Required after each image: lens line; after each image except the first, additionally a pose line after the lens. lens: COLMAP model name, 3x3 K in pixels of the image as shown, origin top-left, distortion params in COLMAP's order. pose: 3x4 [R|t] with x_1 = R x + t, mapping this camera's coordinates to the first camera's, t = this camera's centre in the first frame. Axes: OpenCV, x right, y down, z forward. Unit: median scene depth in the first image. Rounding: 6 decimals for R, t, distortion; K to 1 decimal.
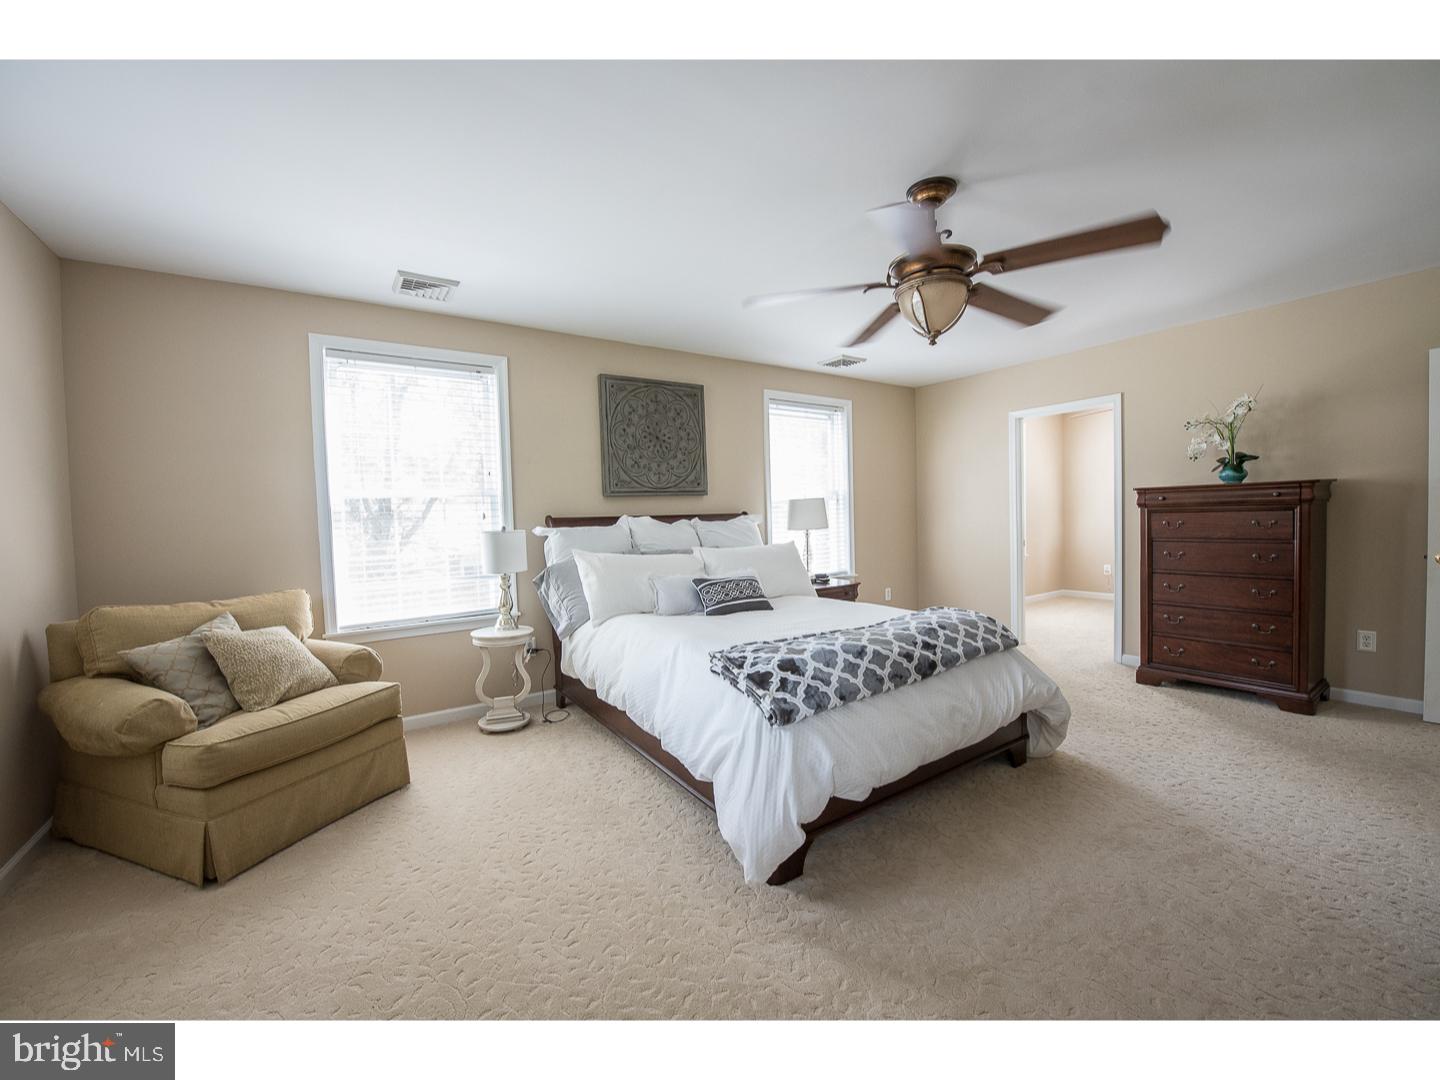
lens RADIAL K [[572.8, 0, 723.8], [0, 572.8, 540.6], [0, 0, 1]] dist [-0.015008, -0.001312]
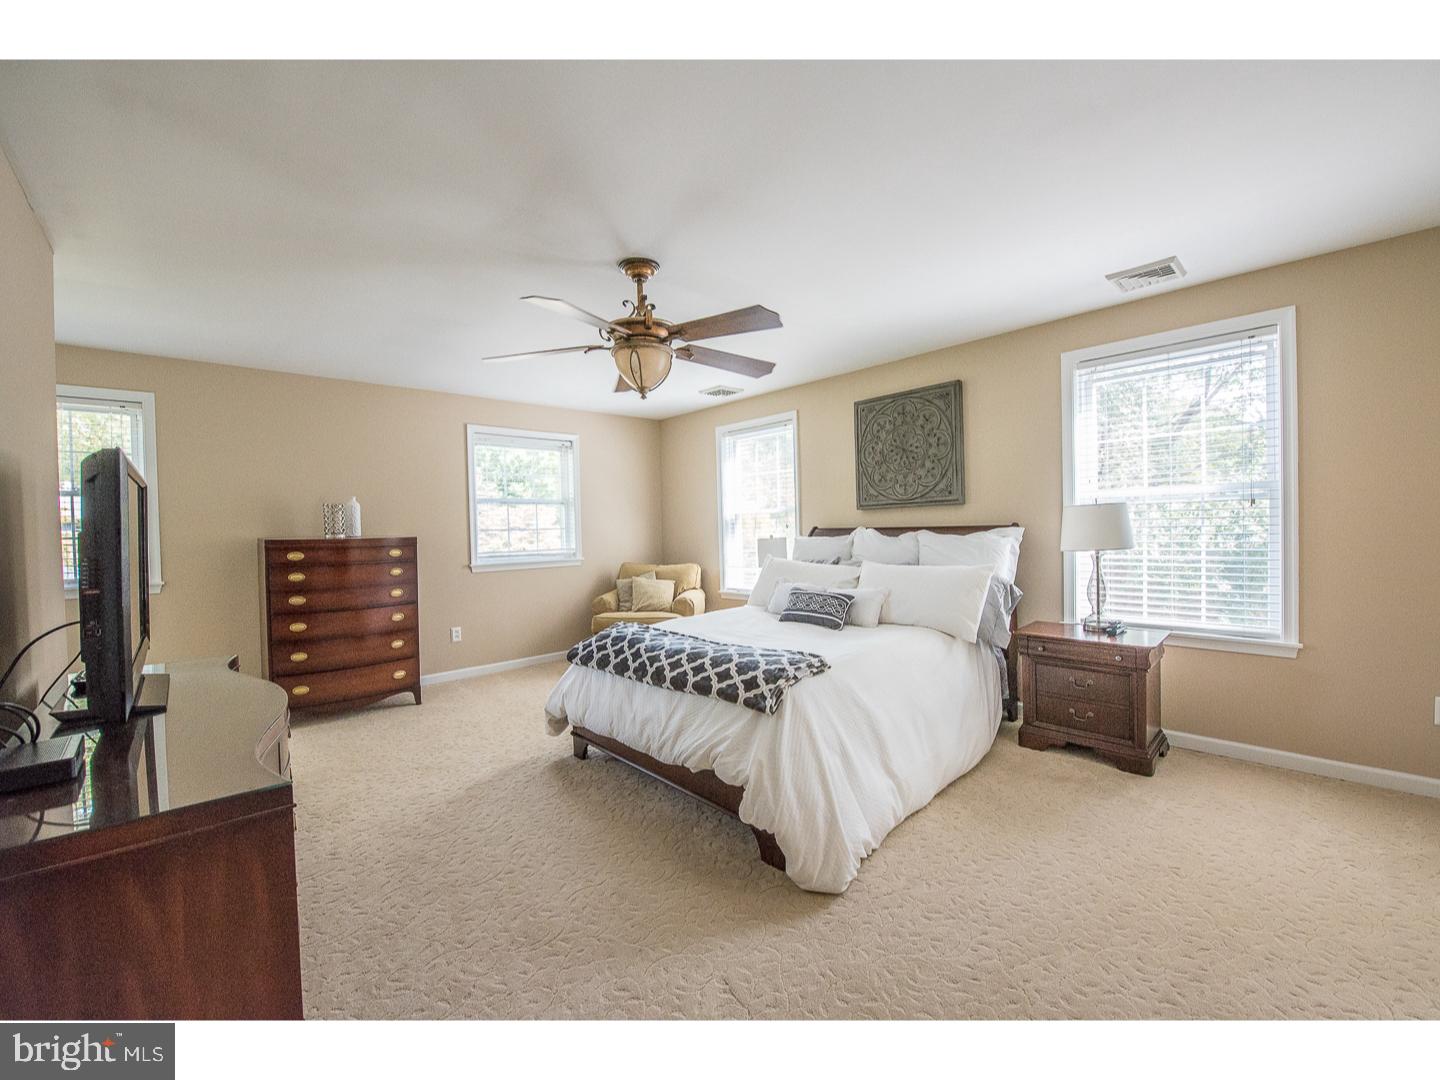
lens RADIAL K [[576.5, 0, 723.9], [0, 576.5, 537.4], [0, 0, 1]] dist [-0.024374, -0.000094]
pose [[0.167207, 0.029220, -0.985489, 0.807848], [-0.030923, 0.999224, 0.024381, -0.040821], [0.985437, 0.026397, 0.167981, 0.519760]]
